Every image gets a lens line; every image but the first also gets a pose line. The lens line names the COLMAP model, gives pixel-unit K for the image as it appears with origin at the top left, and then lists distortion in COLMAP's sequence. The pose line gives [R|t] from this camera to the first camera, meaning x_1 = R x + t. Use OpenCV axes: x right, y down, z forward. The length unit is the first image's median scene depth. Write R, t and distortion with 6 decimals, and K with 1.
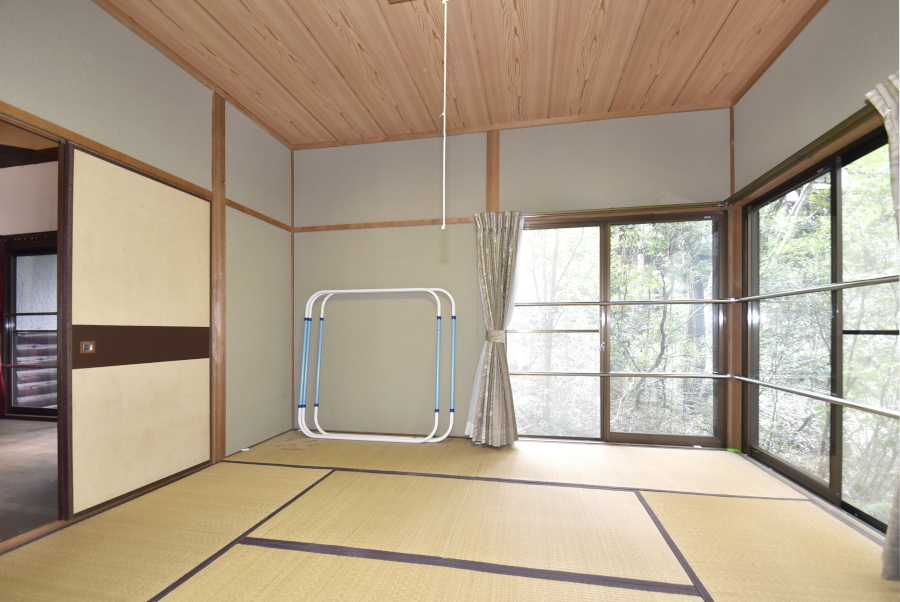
lens RADIAL K [[402.3, 0, 454.0], [0, 402.3, 330.5], [0, 0, 1]] dist [-0.000204, -0.000607]
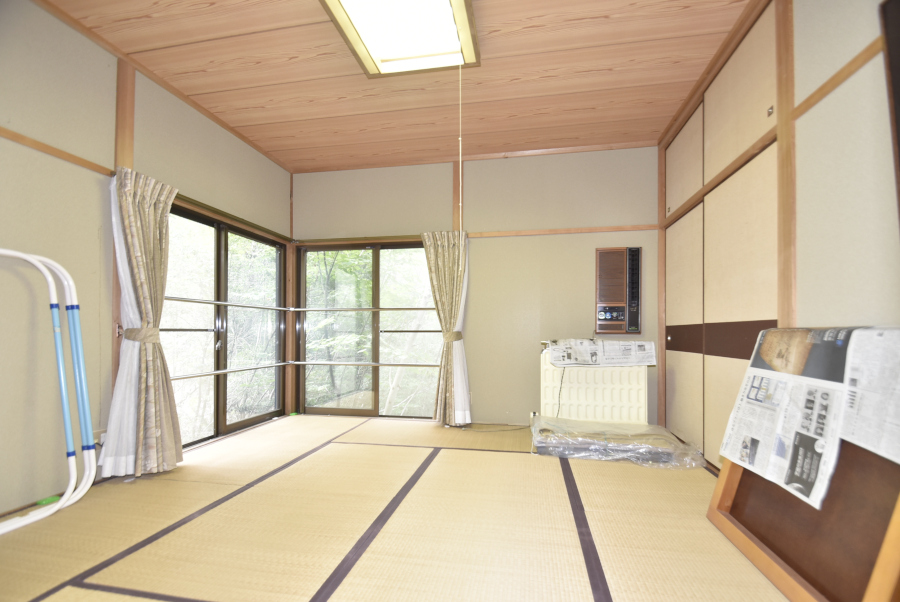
lens RADIAL K [[402.3, 0, 454.0], [0, 402.3, 330.5], [0, 0, 1]] dist [-0.000204, -0.000607]
pose [[-0.015292, 0.007953, 0.999851, -0.739814], [-0.002225, 0.999966, -0.007988, 0.010785], [-0.999881, -0.002347, -0.015274, 0.442181]]
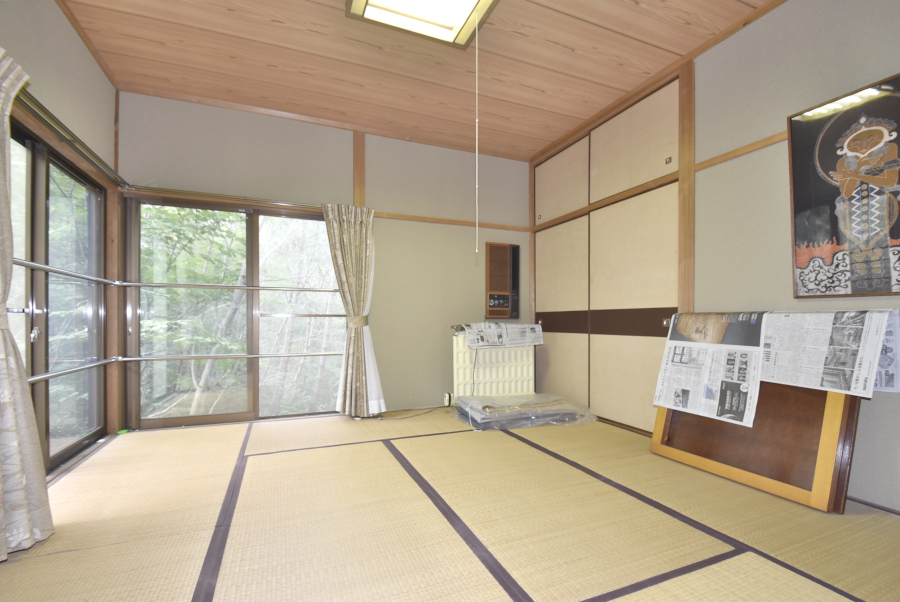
lens RADIAL K [[401.9, 0, 447.9], [0, 401.9, 321.5], [0, 0, 1]] dist [0.000600, -0.000102]
pose [[-0.550560, -0.000103, 0.834795, -0.591082], [-0.000361, 1.000000, -0.000115, 0.020454], [-0.834795, -0.000365, -0.550560, 0.860541]]
